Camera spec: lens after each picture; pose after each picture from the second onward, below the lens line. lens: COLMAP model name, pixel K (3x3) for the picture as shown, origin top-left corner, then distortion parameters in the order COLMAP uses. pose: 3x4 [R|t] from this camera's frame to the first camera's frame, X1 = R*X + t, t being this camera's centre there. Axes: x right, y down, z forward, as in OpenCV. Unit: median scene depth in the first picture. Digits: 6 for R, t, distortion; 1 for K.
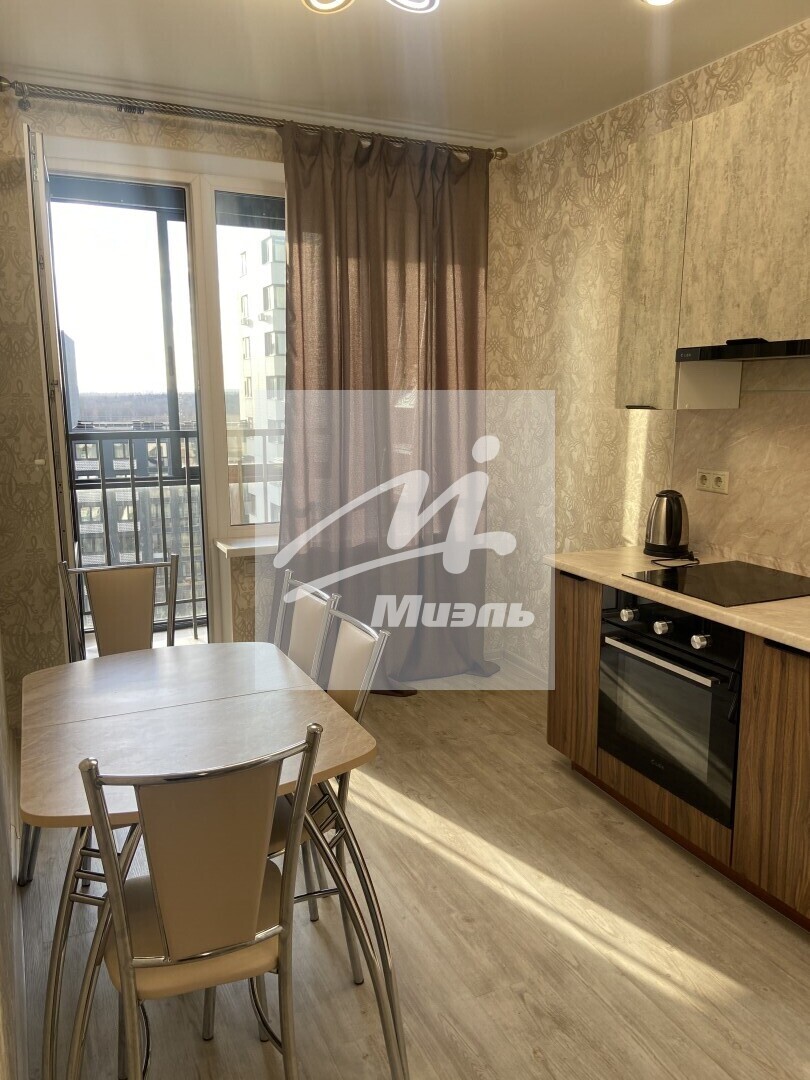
lens RADIAL K [[809.7, 0, 405.0], [0, 809.7, 540.0], [0, 0, 1]] dist [0.102969, -0.110348]
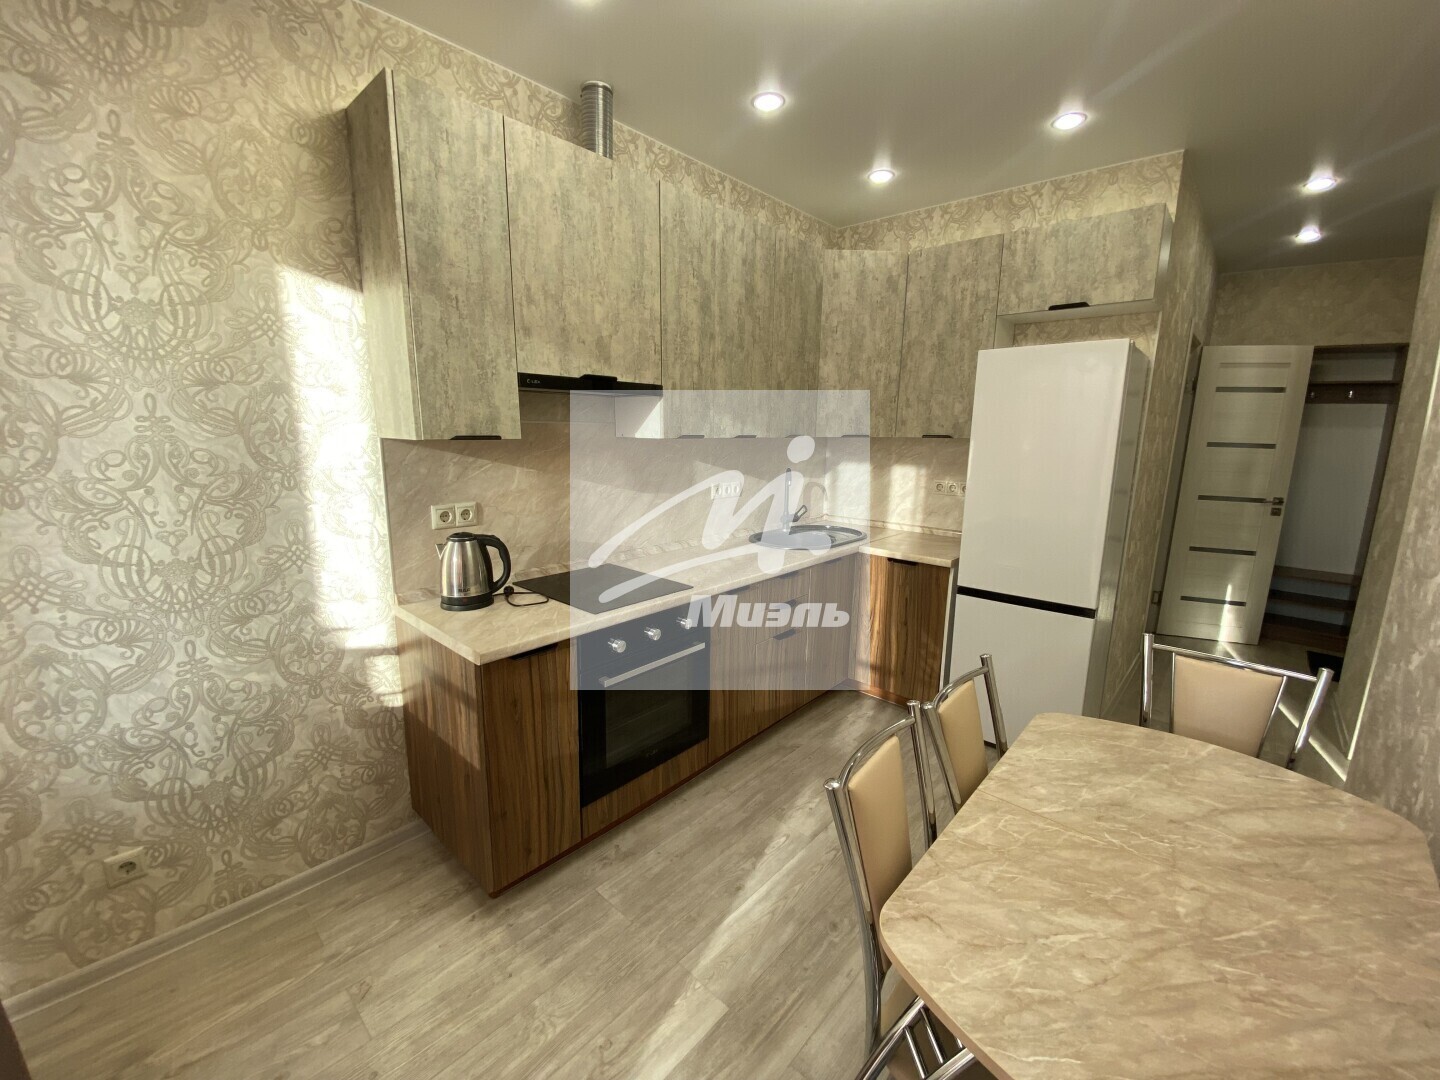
lens RADIAL K [[578.3, 0, 720.0], [0, 578.3, 540.0], [0, 0, 1]] dist [0.011549, -0.016086]
pose [[-0.384411, -0.185625, 0.904307, -0.380926], [0.150893, 0.953768, 0.259921, -0.192836], [-0.910747, 0.236370, -0.338629, 1.080825]]
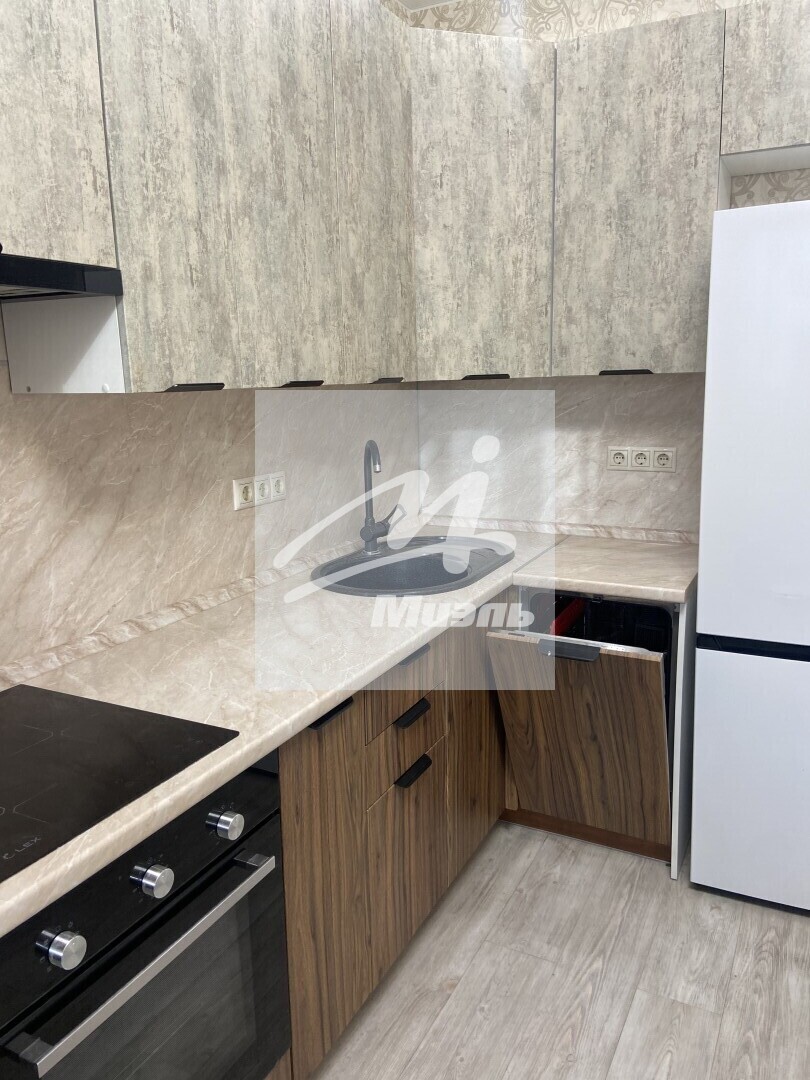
lens RADIAL K [[830.1, 0, 419.9], [0, 830.1, 527.1], [0, 0, 1]] dist [0.077020, -0.097929]
pose [[-0.618257, -0.131427, 0.774910, -0.092322], [0.160682, 0.943962, 0.288299, -0.170579], [-0.769376, 0.302757, -0.562493, 1.019880]]
